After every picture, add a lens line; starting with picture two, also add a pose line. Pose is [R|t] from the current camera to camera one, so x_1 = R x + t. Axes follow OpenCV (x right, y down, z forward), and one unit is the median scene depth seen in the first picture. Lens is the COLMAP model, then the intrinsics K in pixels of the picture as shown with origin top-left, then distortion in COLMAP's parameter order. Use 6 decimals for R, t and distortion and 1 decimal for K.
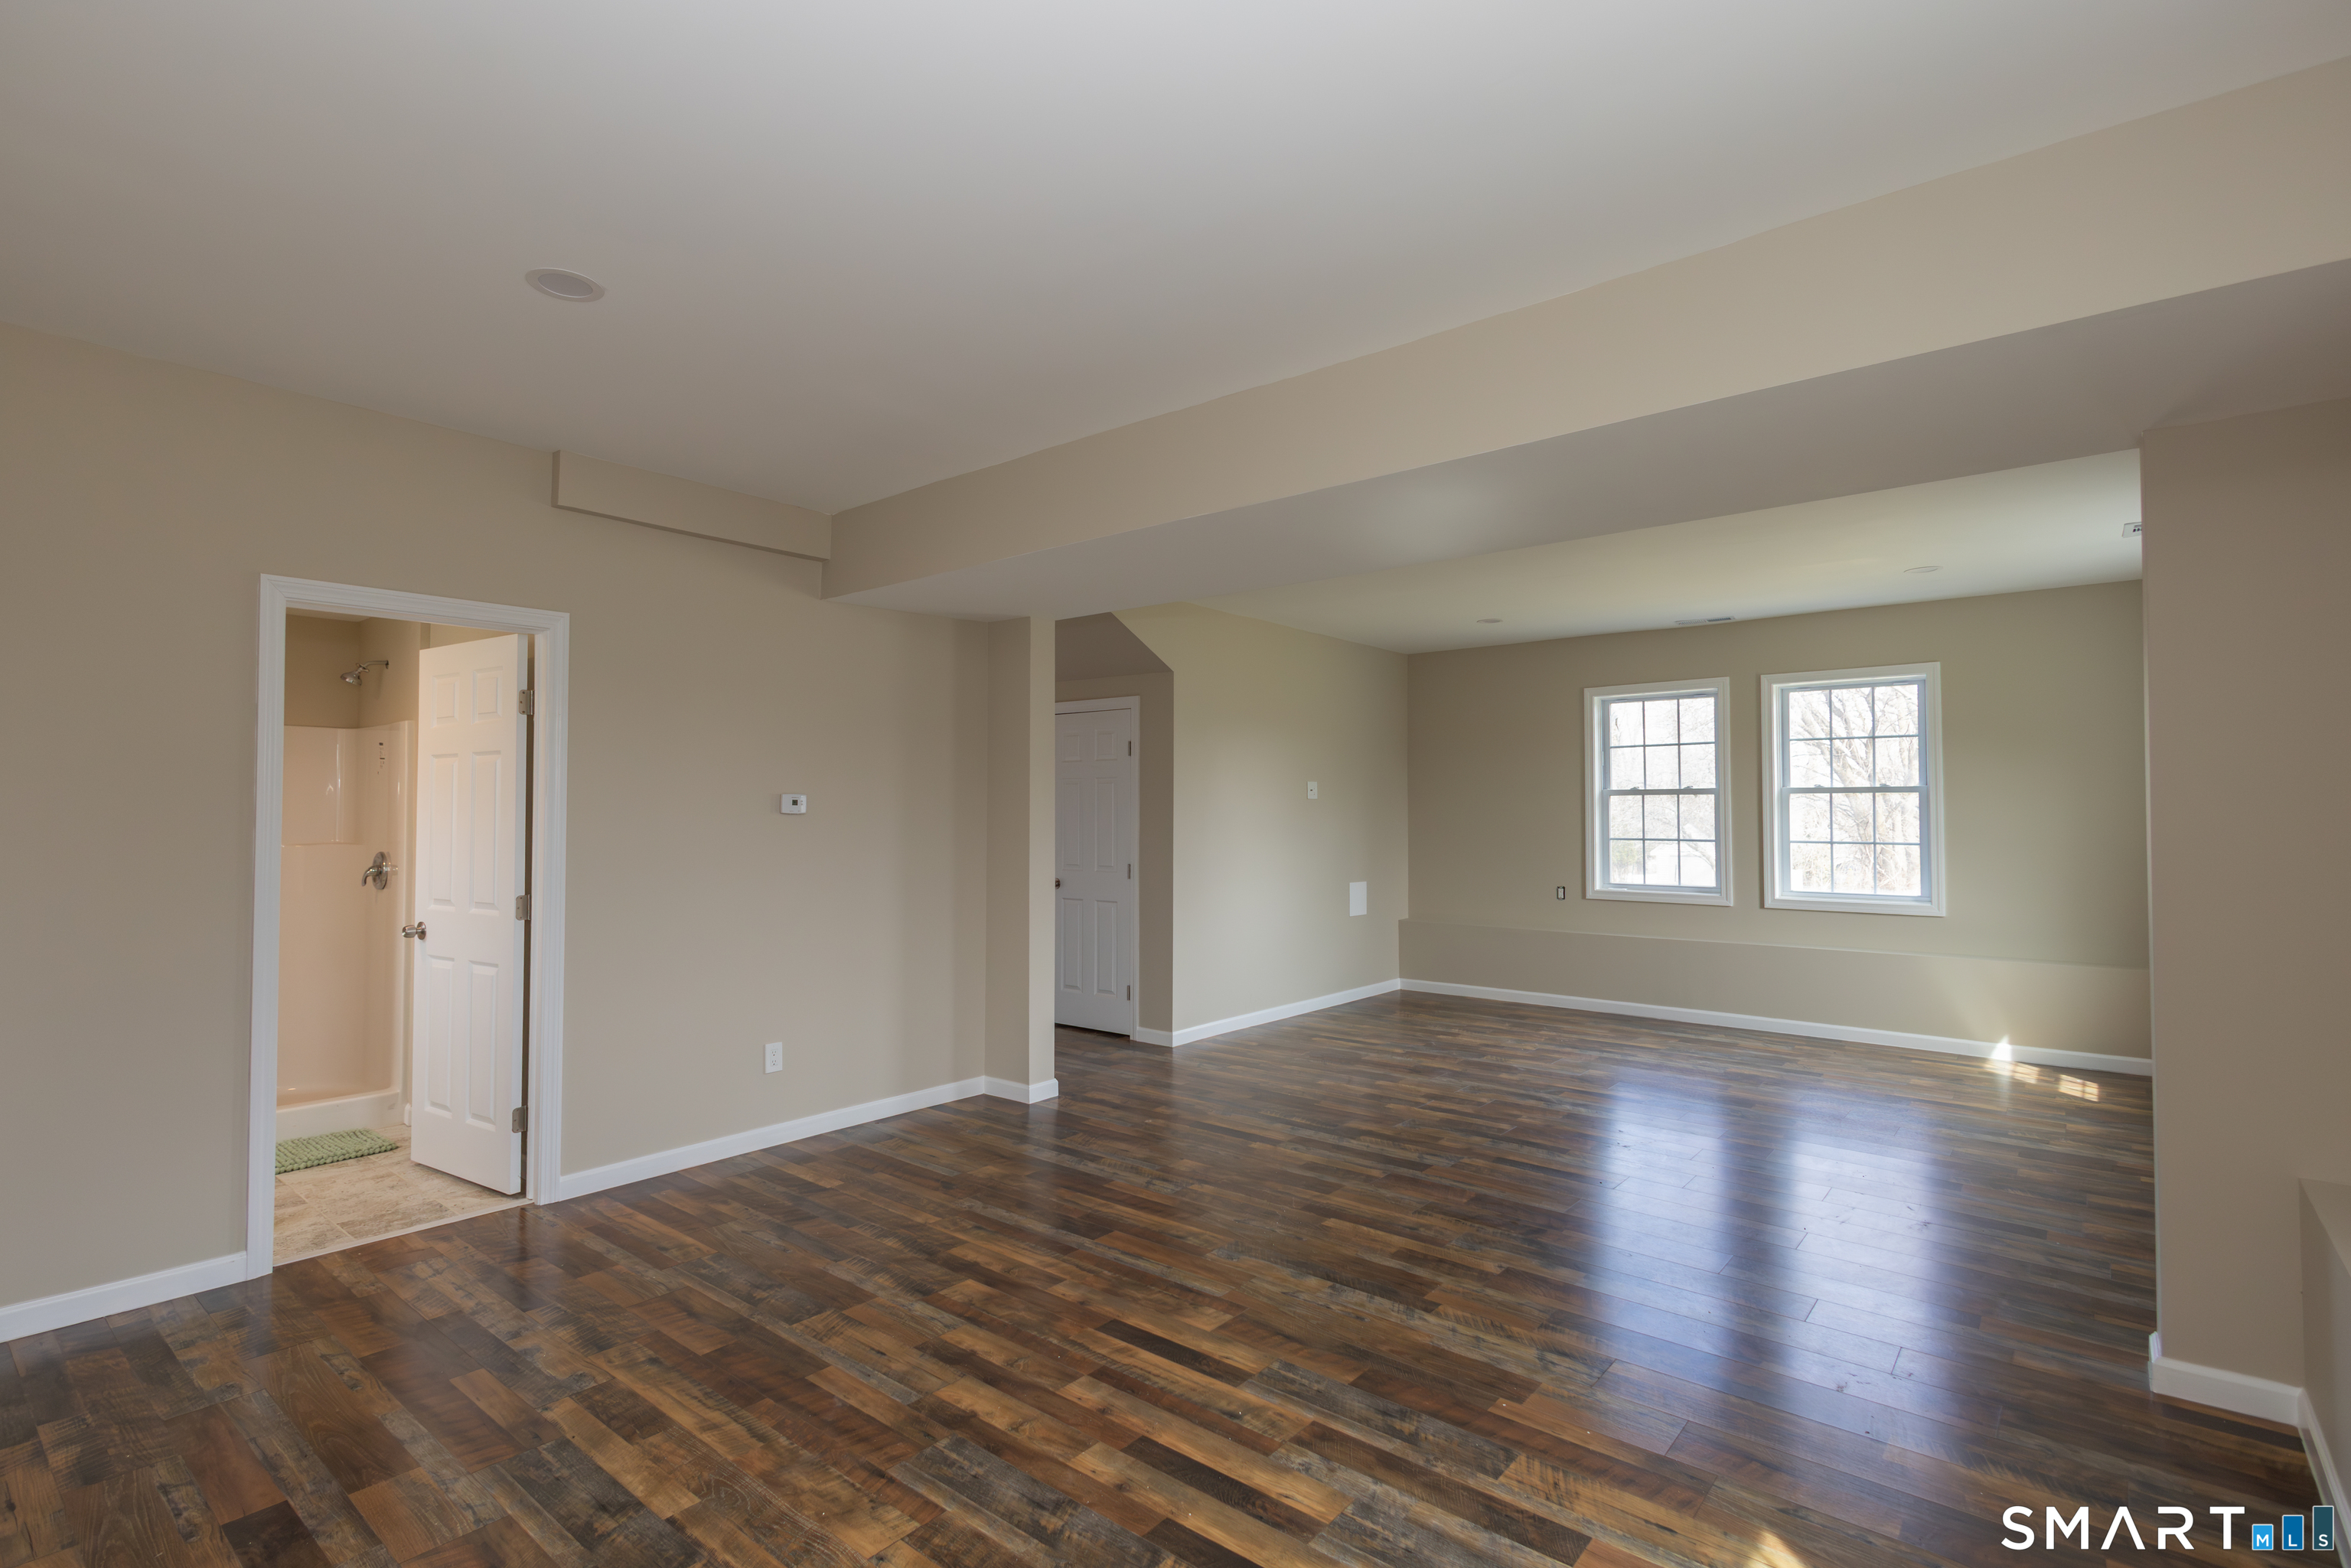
lens RADIAL K [[1114.0, 0, 1166.2], [0, 1114.0, 790.6], [0, 0, 1]] dist [0.005956, -0.000178]
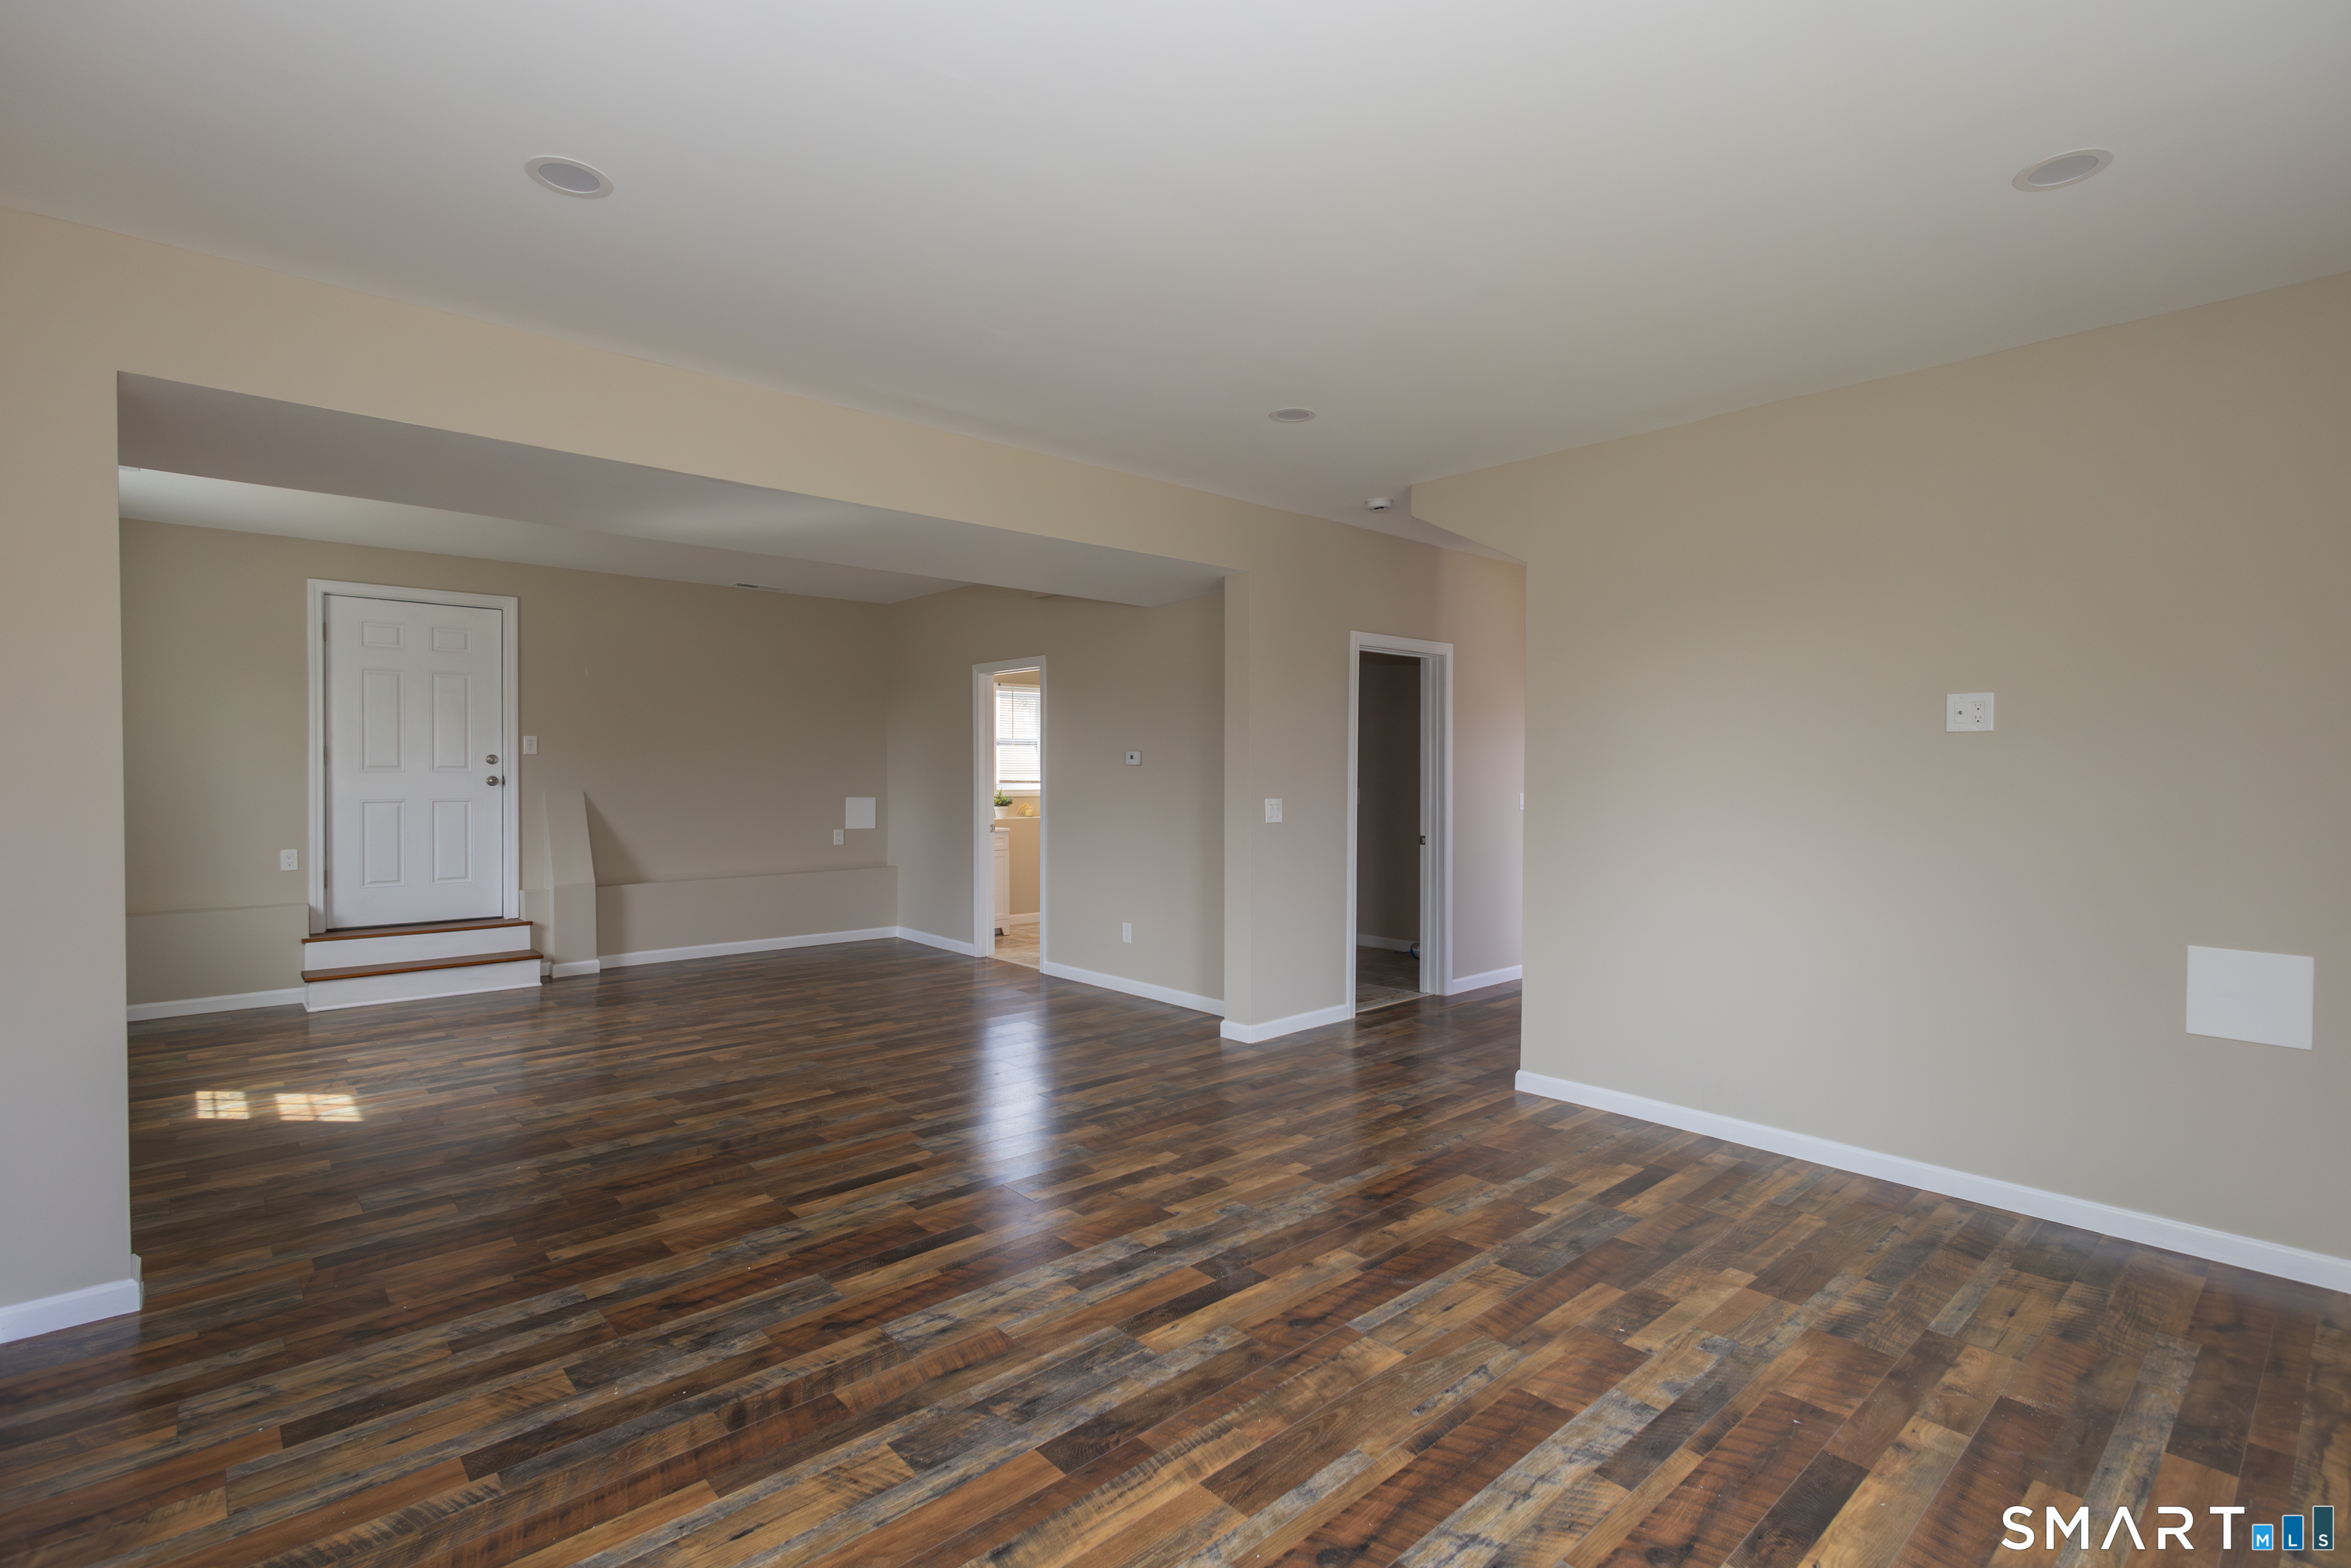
lens RADIAL K [[1072.2, 0, 1157.0], [0, 1072.2, 788.2], [0, 0, 1]] dist [0.001388, 0.000141]
pose [[-0.143866, 0.014275, -0.989494, 1.163284], [0.015520, 0.999806, 0.012168, 0.038728], [0.989475, -0.013607, -0.144060, 1.411790]]
